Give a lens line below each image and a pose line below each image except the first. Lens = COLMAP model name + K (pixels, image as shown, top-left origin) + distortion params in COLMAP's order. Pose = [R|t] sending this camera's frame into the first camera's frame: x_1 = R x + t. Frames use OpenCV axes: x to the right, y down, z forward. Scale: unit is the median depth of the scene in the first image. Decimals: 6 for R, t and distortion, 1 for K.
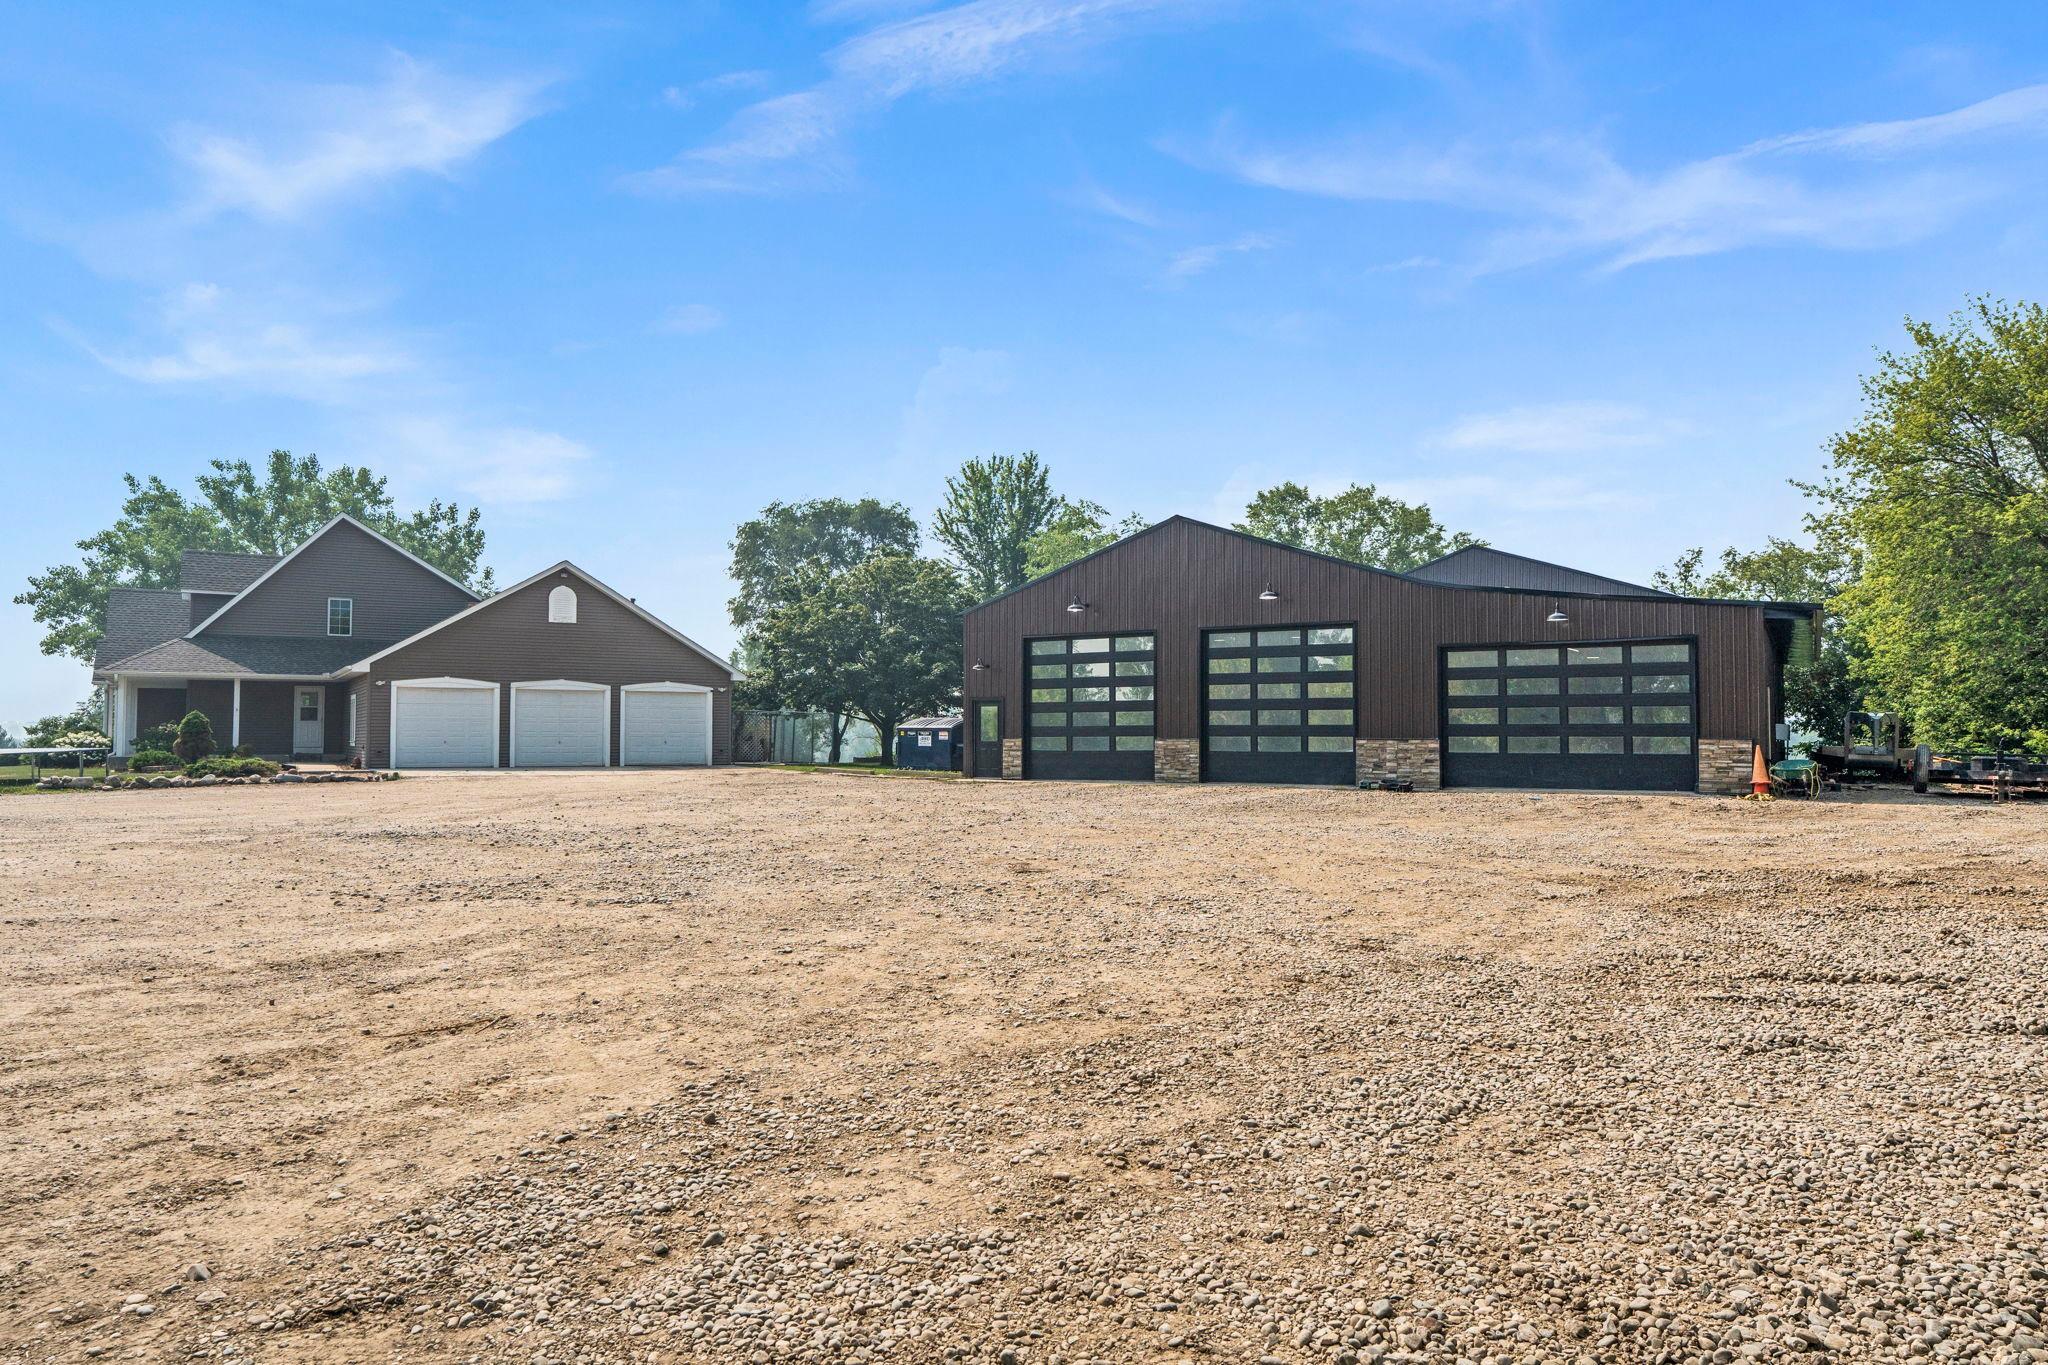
lens RADIAL K [[1337.9, 0, 1034.2], [0, 1337.9, 662.9], [0, 0, 1]] dist [0.004811, -0.001310]
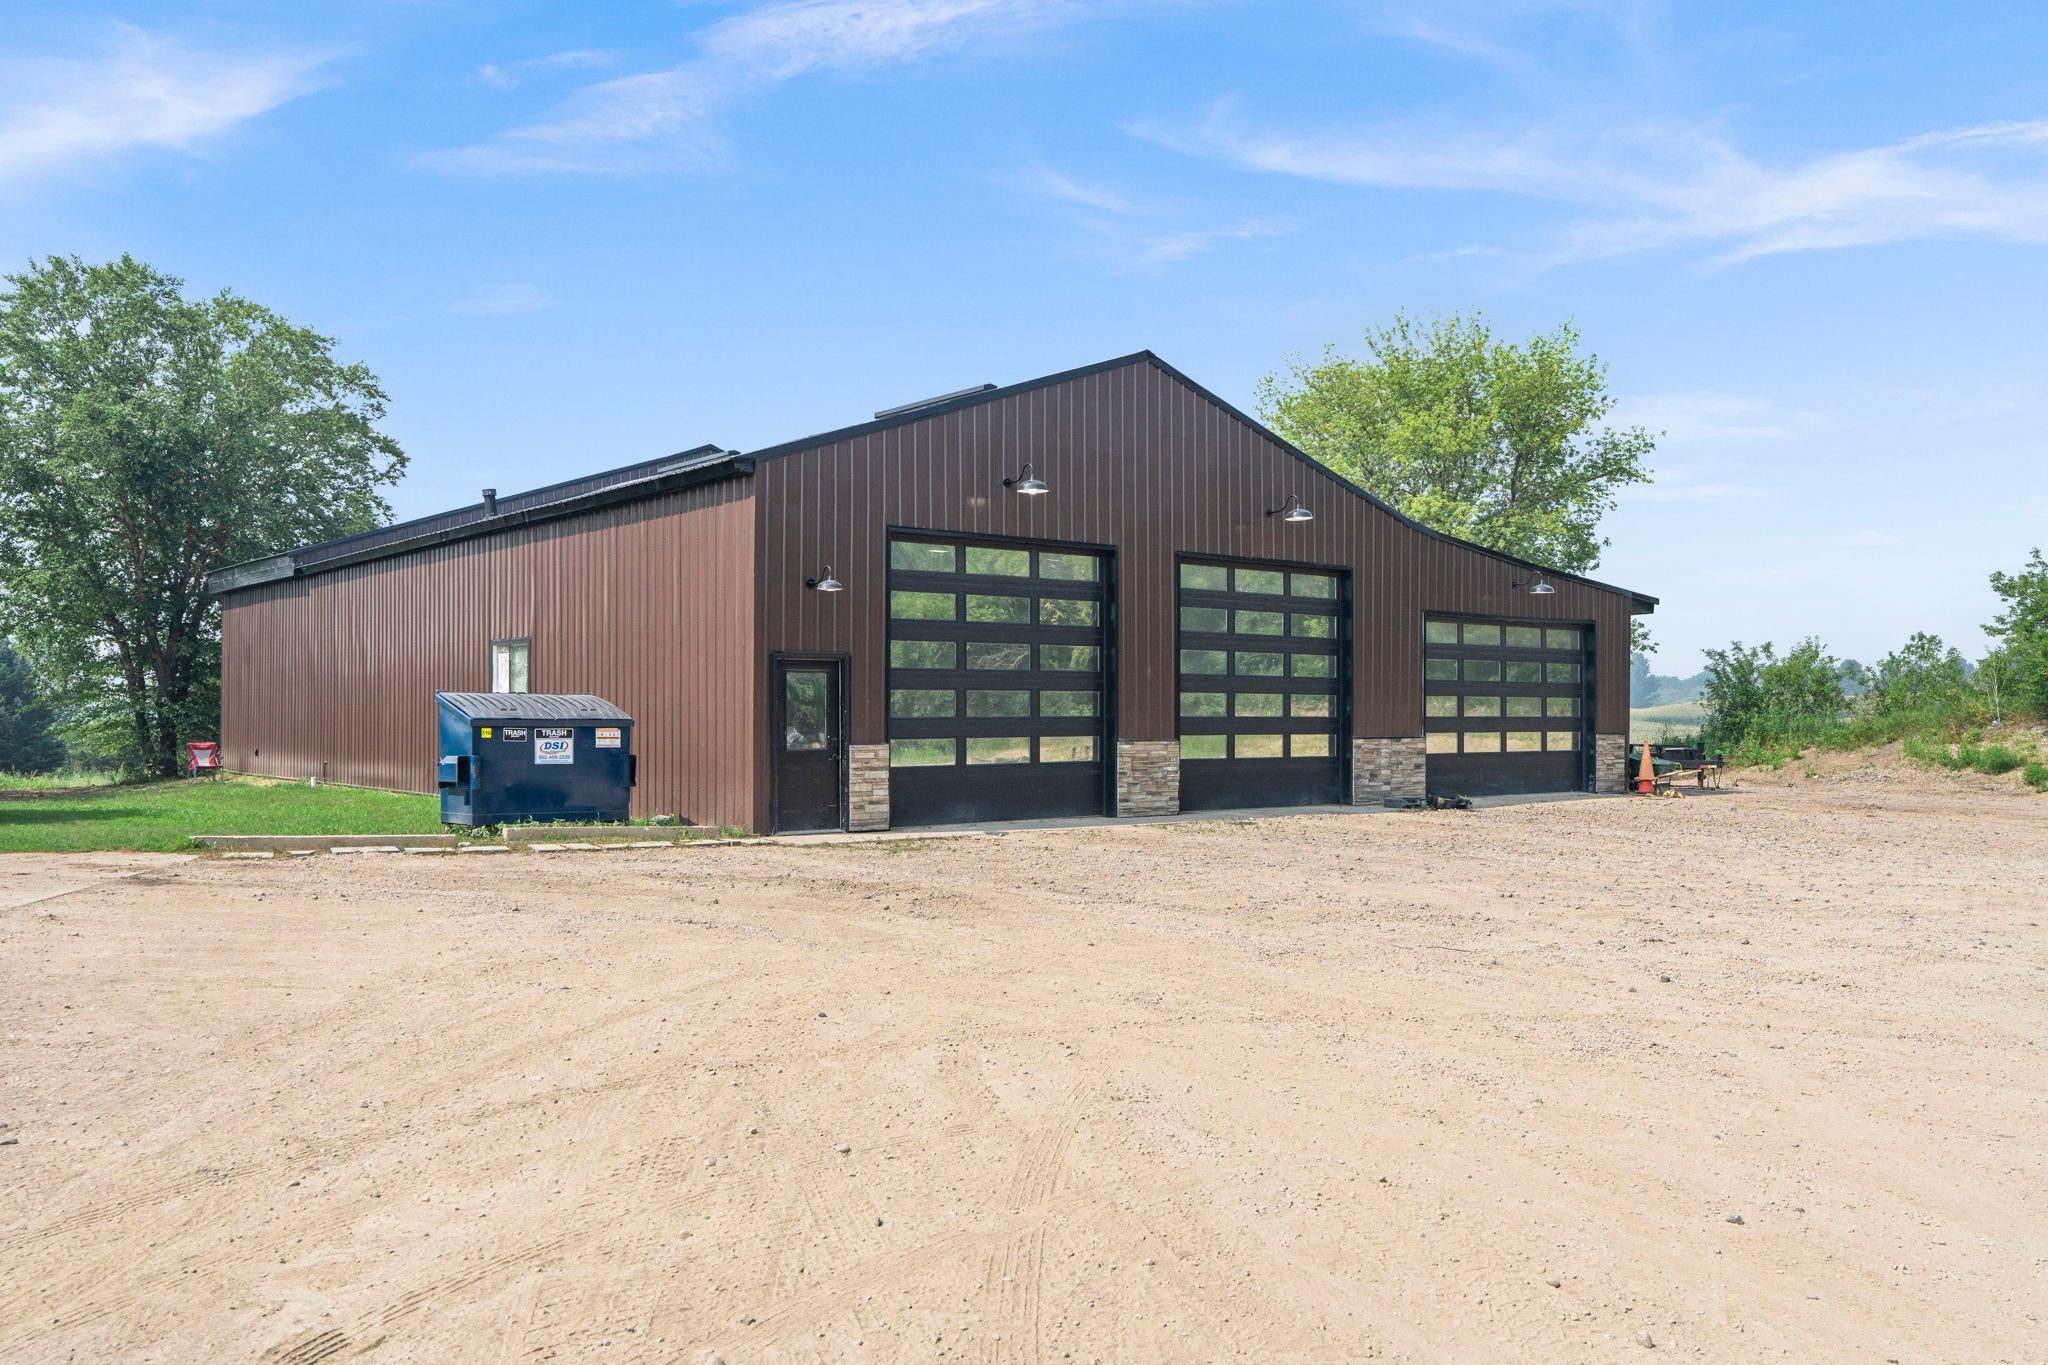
lens RADIAL K [[1677.6, 0, 1021.9], [0, 1677.6, 691.0], [0, 0, 1]] dist [0.006350, -0.007534]
pose [[0.328179, 0.003468, 0.944609, -0.553976], [-0.064388, 0.997750, 0.018706, 0.023417], [-0.942419, -0.066960, 0.327664, 0.754752]]
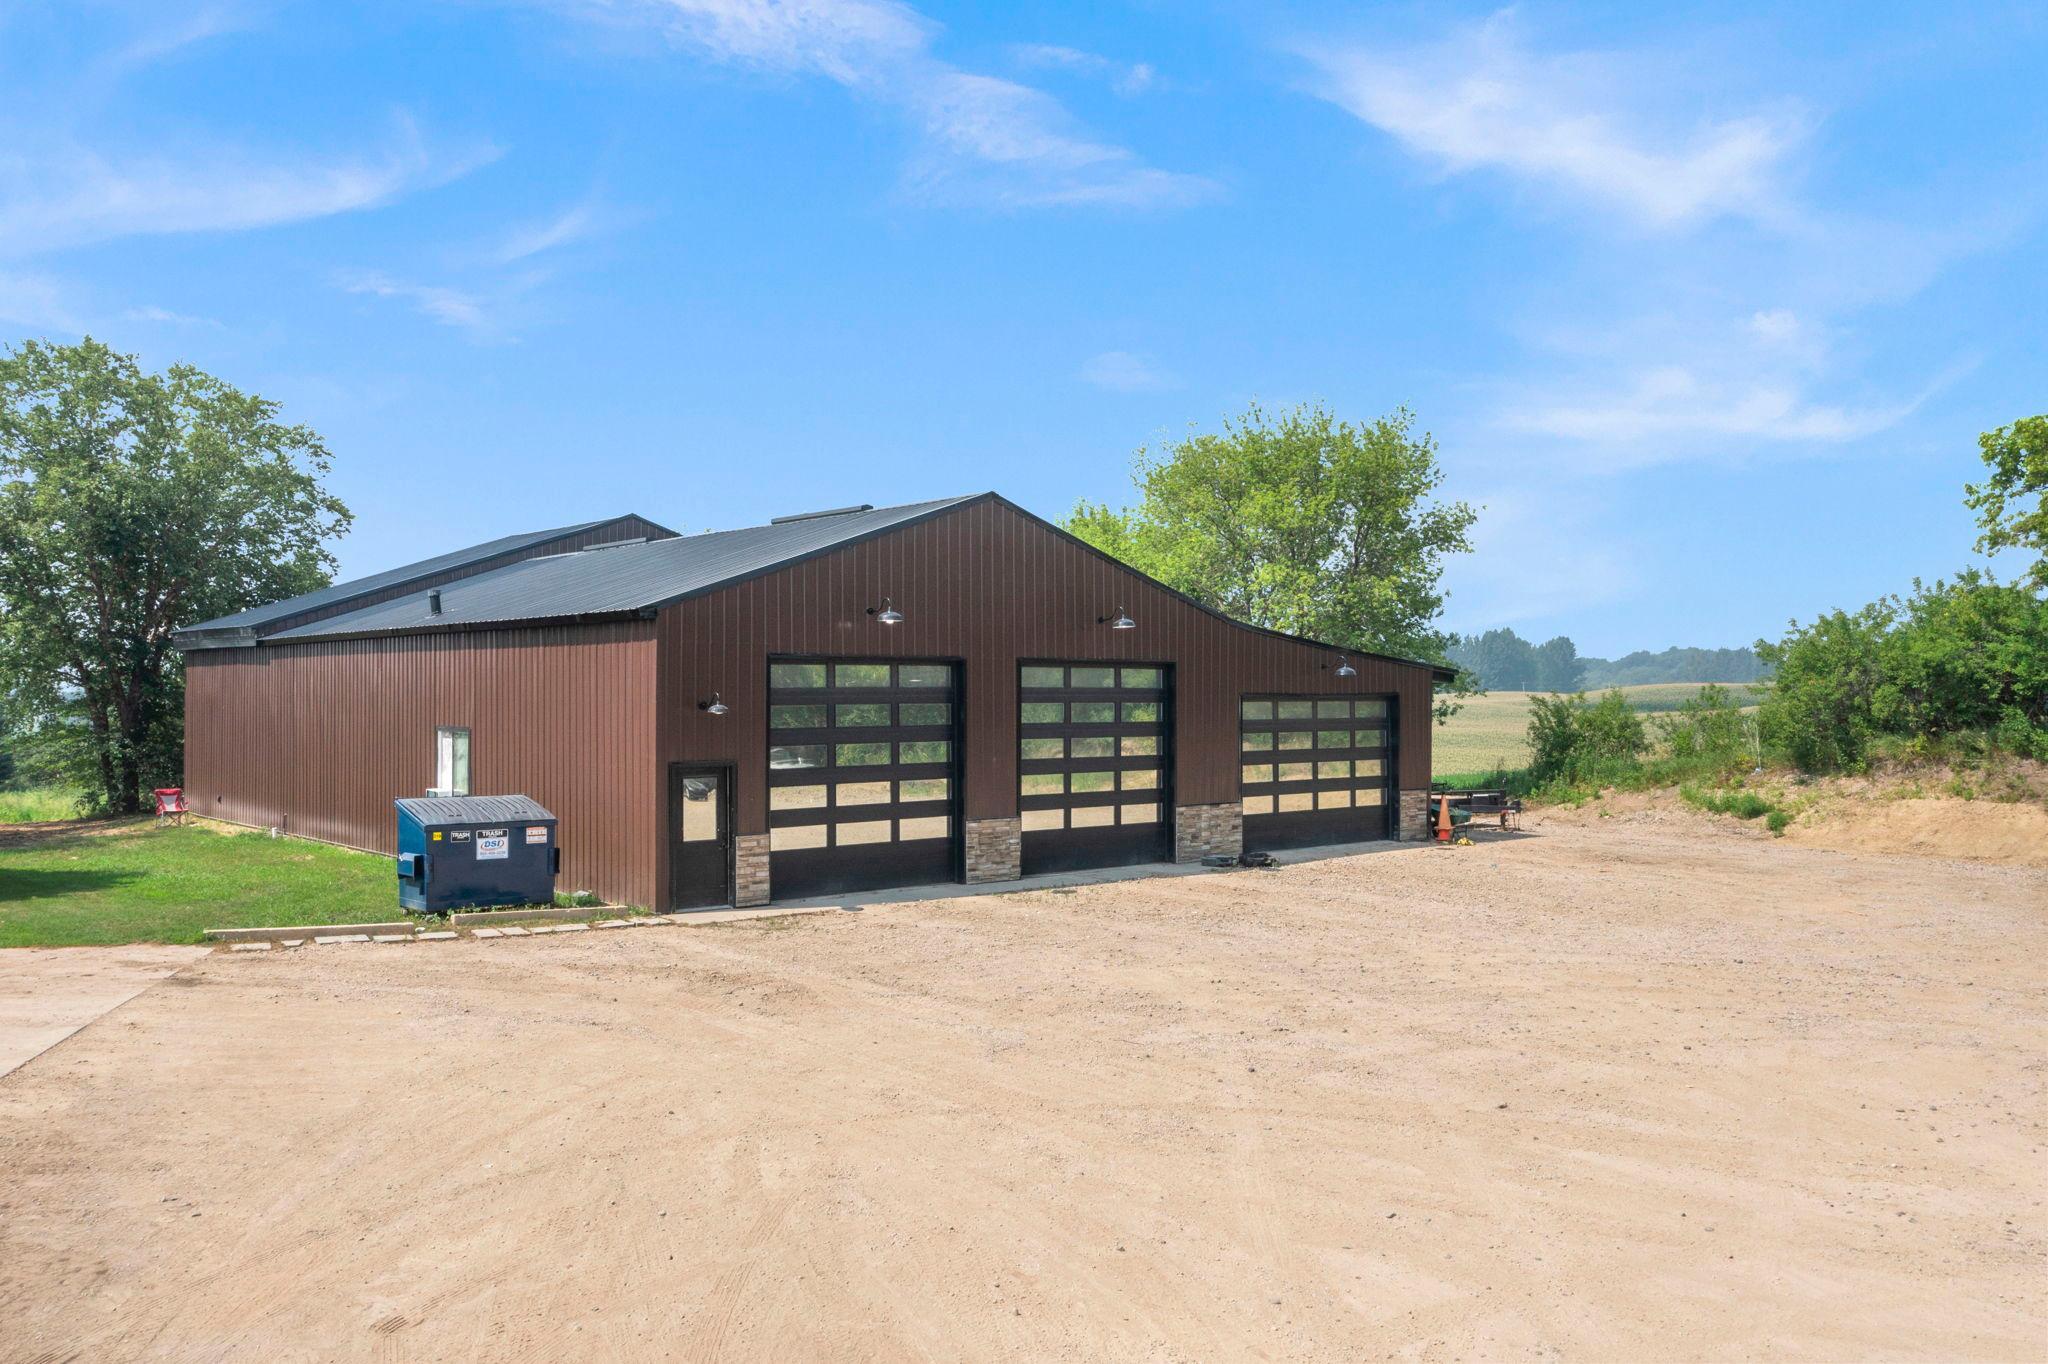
lens RADIAL K [[1693.9, 0, 1024.0], [0, 1693.9, 682.0], [0, 0, 1]] dist [-0.012857, -0.007906]
pose [[0.294378, -0.005111, 0.955675, -0.672296], [-0.063049, 0.997703, 0.024757, -0.033694], [-0.953607, -0.067542, 0.293380, 0.678545]]
